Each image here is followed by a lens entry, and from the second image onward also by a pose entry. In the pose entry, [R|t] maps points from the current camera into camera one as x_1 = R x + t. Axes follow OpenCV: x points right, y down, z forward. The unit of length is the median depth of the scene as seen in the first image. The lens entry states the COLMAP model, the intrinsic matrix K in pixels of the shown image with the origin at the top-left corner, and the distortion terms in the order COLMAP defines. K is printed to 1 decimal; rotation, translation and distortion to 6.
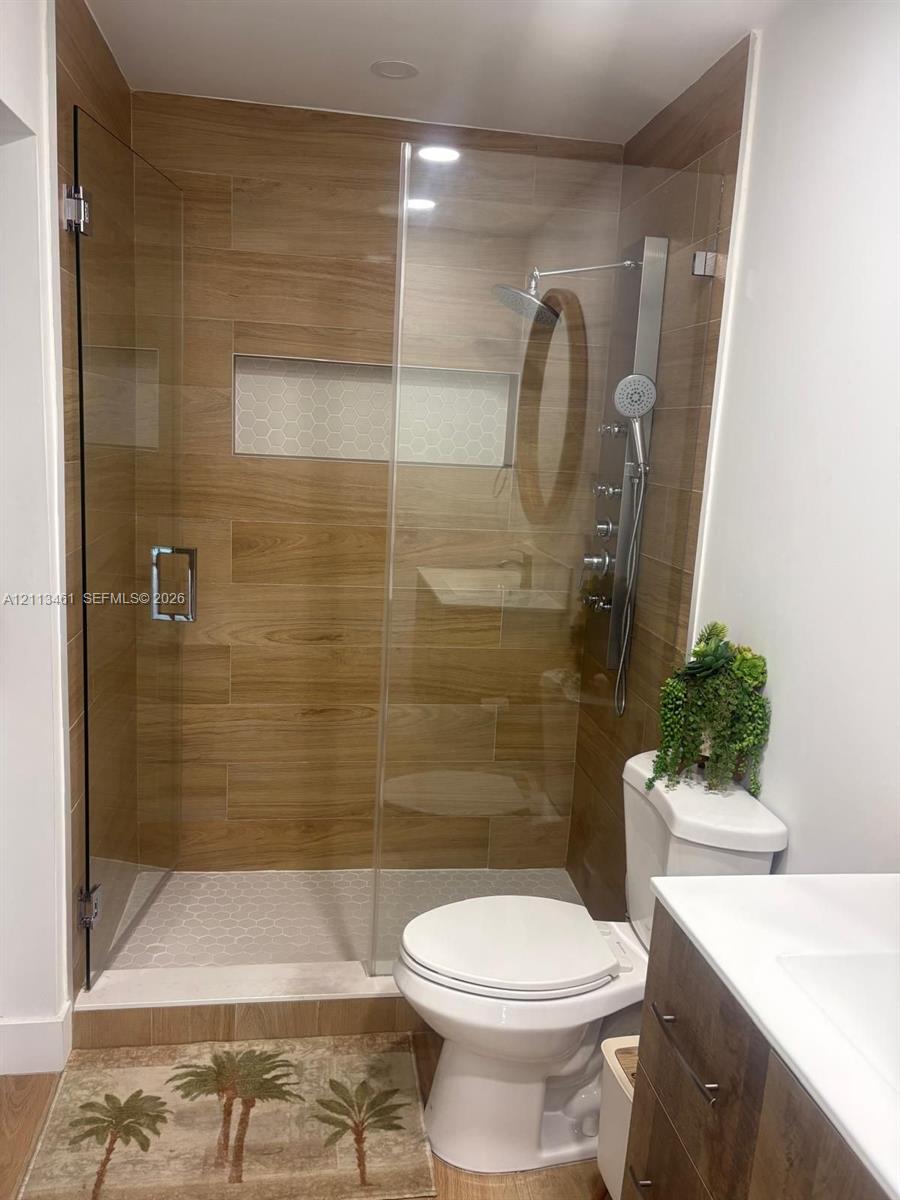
lens RADIAL K [[920.3, 0, 446.5], [0, 920.3, 602.1], [0, 0, 1]] dist [0.014029, -0.009578]
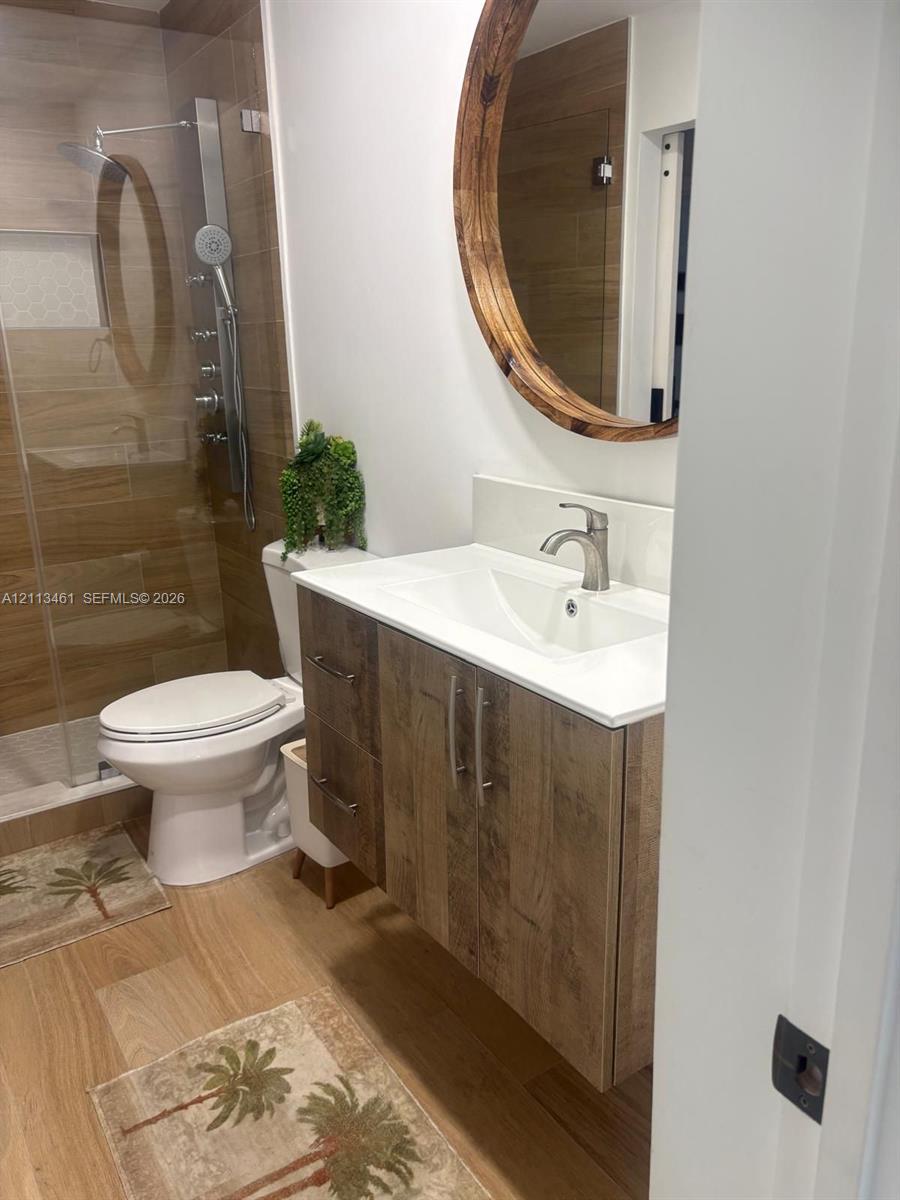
lens RADIAL K [[931.1, 0, 450.0], [0, 931.1, 600.0], [0, 0, 1]] dist [0.093969, -0.134132]
pose [[0.906234, -0.190021, 0.377666, -0.060498], [0.151727, 0.979970, 0.128987, 0.113178], [-0.394611, -0.059591, 0.916914, -0.237552]]
